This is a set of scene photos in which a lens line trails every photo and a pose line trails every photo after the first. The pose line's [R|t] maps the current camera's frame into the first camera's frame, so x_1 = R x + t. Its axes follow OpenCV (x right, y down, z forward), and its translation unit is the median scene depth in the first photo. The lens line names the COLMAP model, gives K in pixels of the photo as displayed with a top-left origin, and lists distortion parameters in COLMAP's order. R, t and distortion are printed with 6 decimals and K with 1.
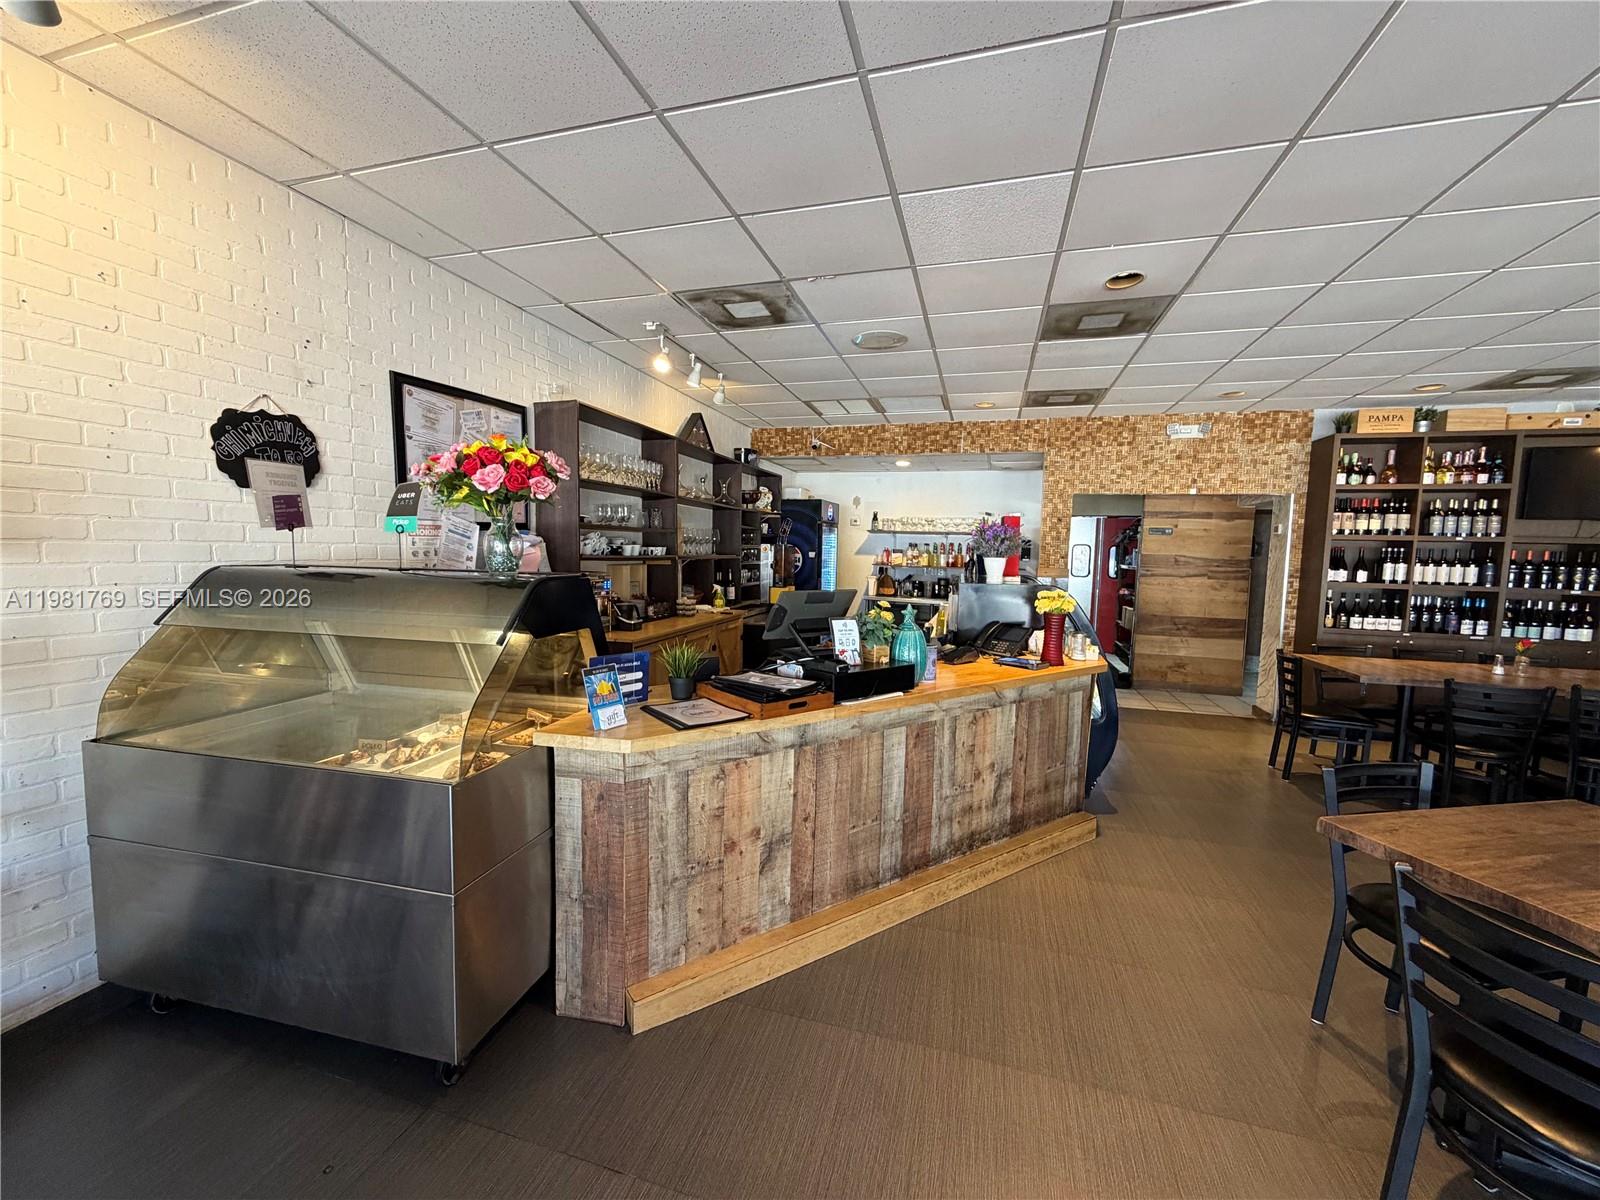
lens RADIAL K [[639.2, 0, 796.7], [0, 639.2, 600.3], [0, 0, 1]] dist [-0.000029, 0.000146]
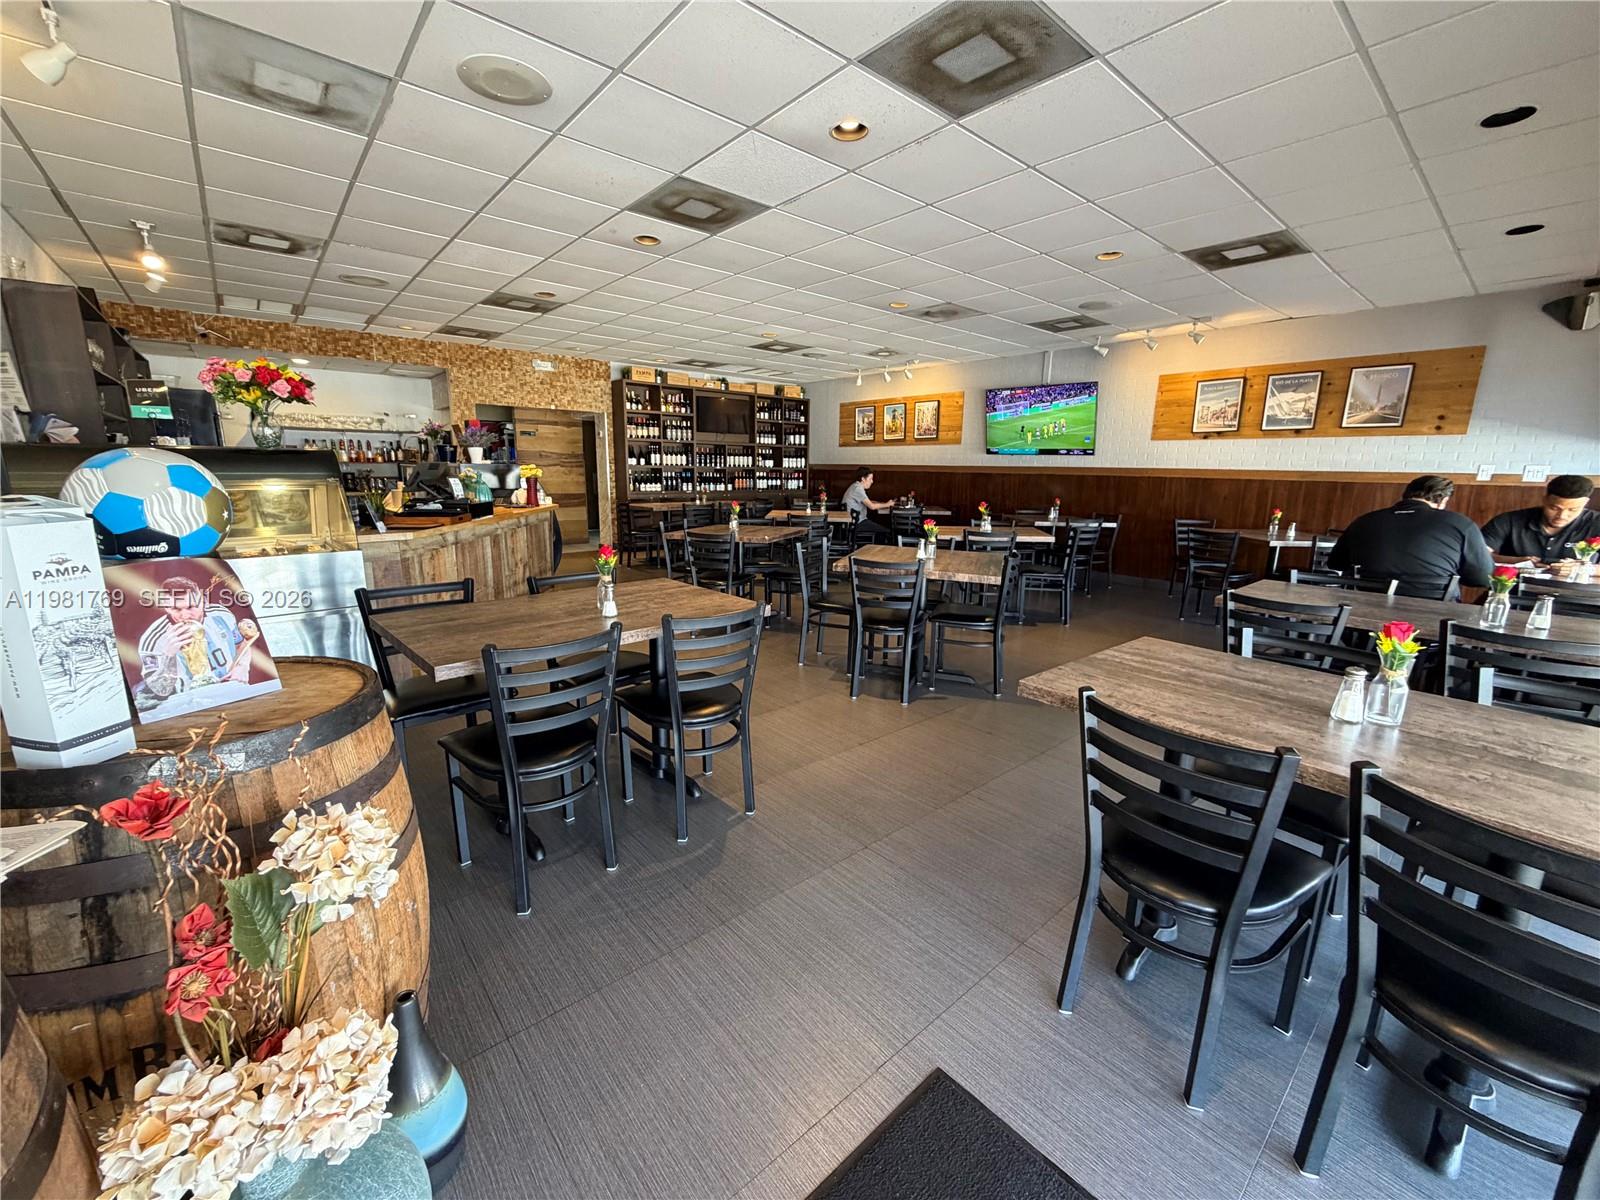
lens RADIAL K [[639.2, 0, 793.6], [0, 639.2, 596.2], [0, 0, 1]] dist [-0.000029, 0.000146]
pose [[0.546731, -0.181657, 0.817366, -0.477799], [0.065995, 0.982494, 0.174213, 0.055084], [-0.834704, -0.041306, 0.549148, -0.409084]]
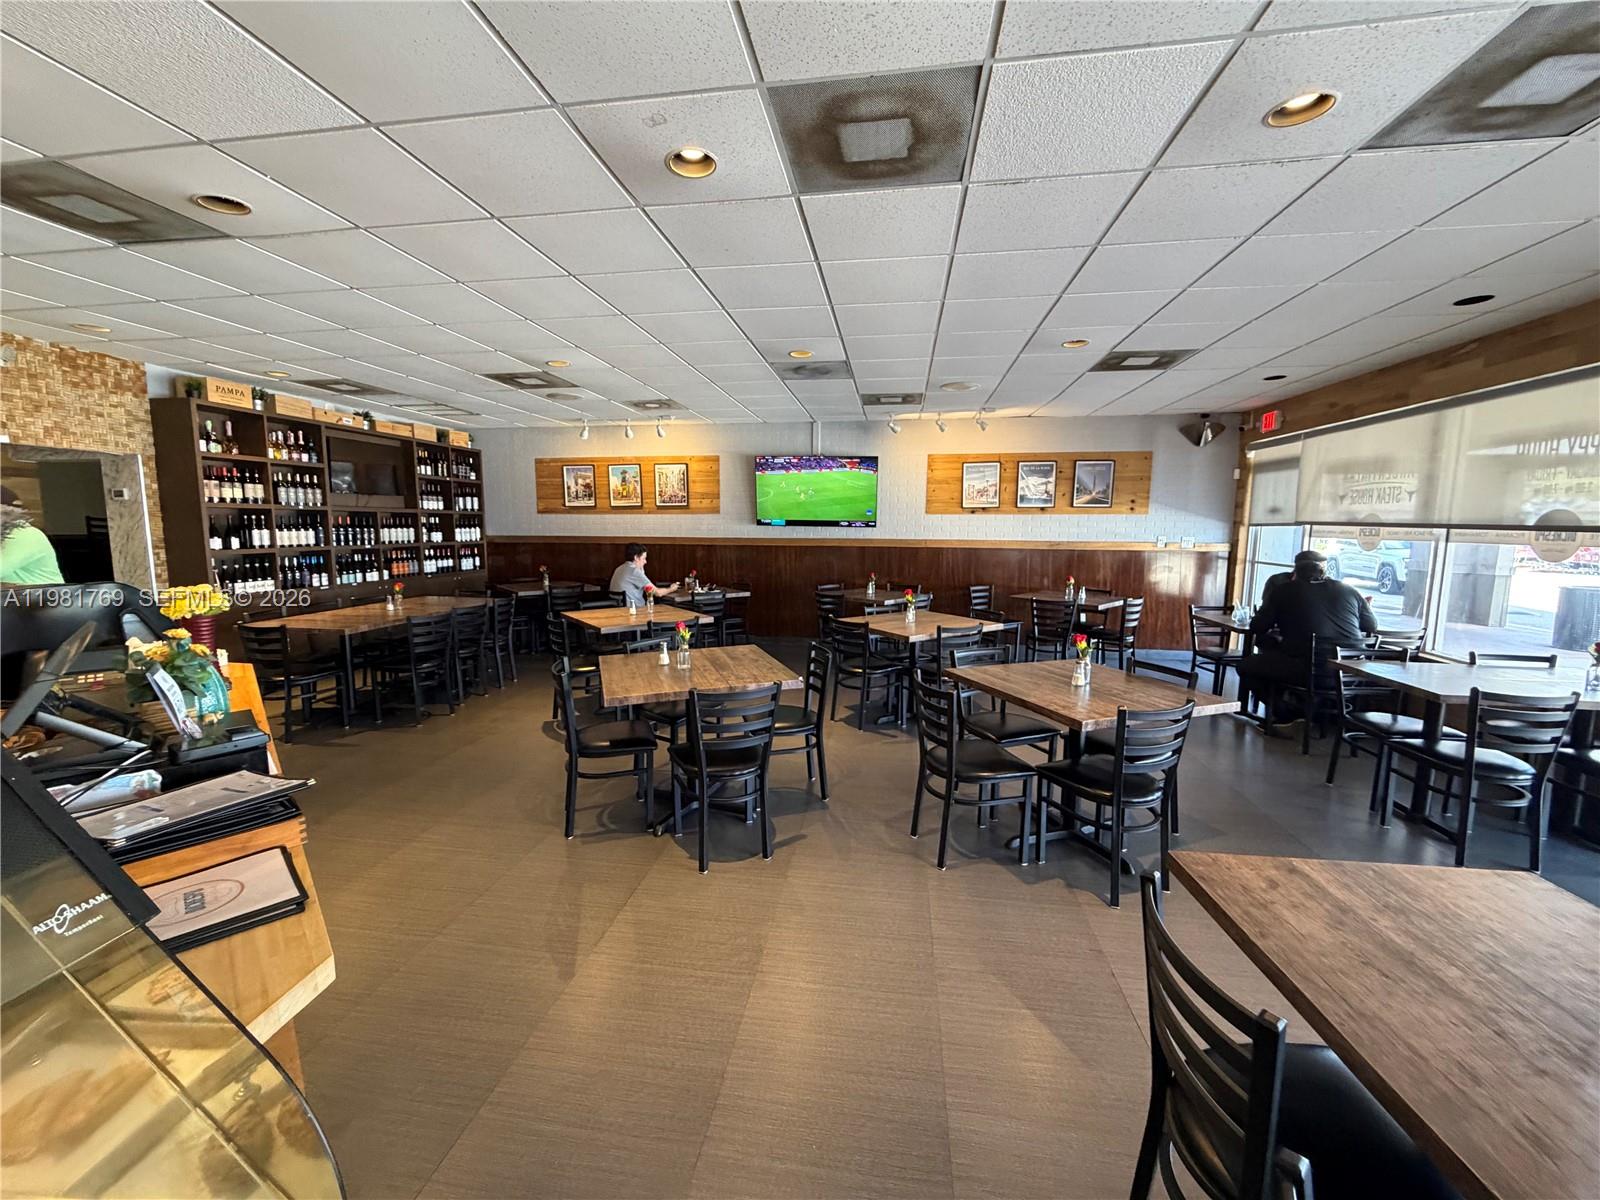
lens RADIAL K [[639.2, 0, 793.9], [0, 639.2, 597.9], [0, 0, 1]] dist [-0.000029, 0.000146]
pose [[-0.129220, -0.138178, 0.981941, -0.286170], [0.073544, 0.986181, 0.148453, -0.040055], [-0.988885, 0.091399, -0.117272, 0.252485]]
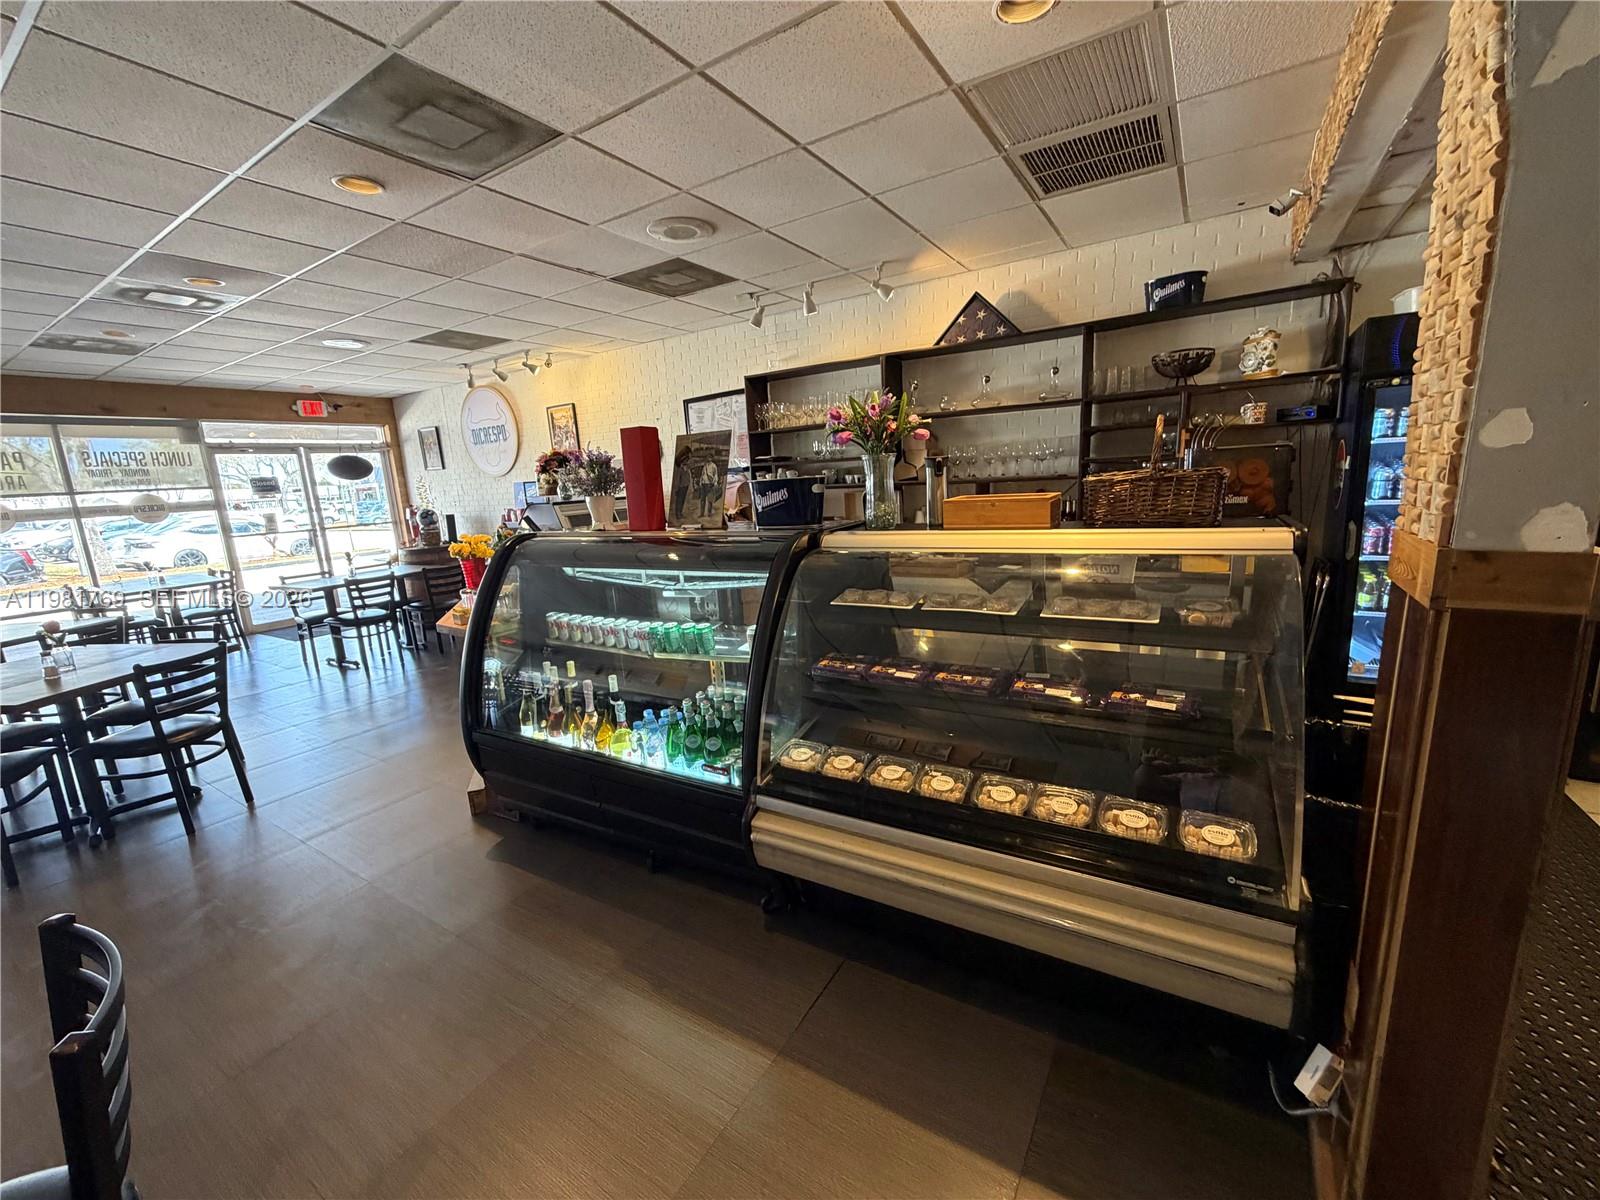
lens RADIAL K [[639.2, 0, 795.3], [0, 639.2, 597.9], [0, 0, 1]] dist [-0.000029, 0.000146]
pose [[-0.277247, 0.176927, -0.944368, 0.780029], [-0.029999, 0.980826, 0.192564, -0.079332], [0.960330, 0.081718, -0.266623, 1.132973]]
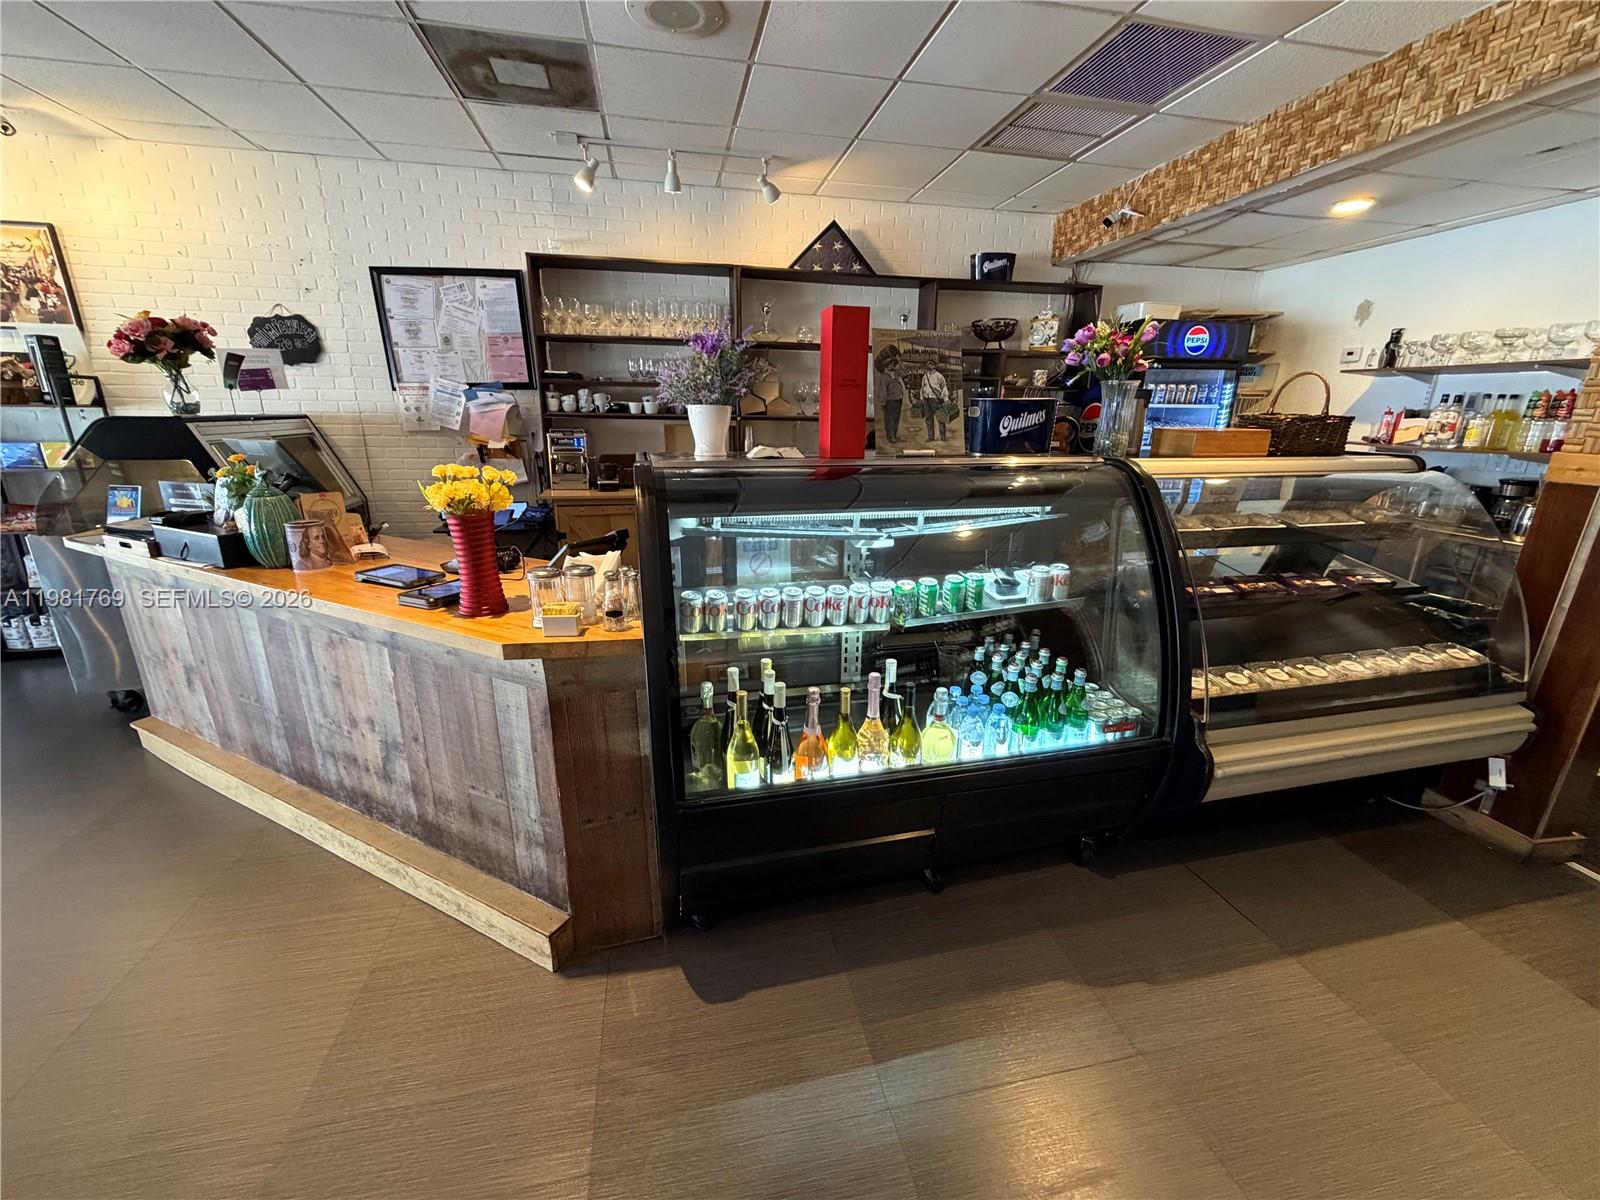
lens RADIAL K [[639.2, 0, 799.7], [0, 639.2, 598.7], [0, 0, 1]] dist [-0.000029, 0.000146]
pose [[0.472516, 0.233415, -0.849851, 0.632003], [-0.074552, 0.971421, 0.225353, -0.030052], [0.878163, -0.043125, 0.476414, 0.649191]]
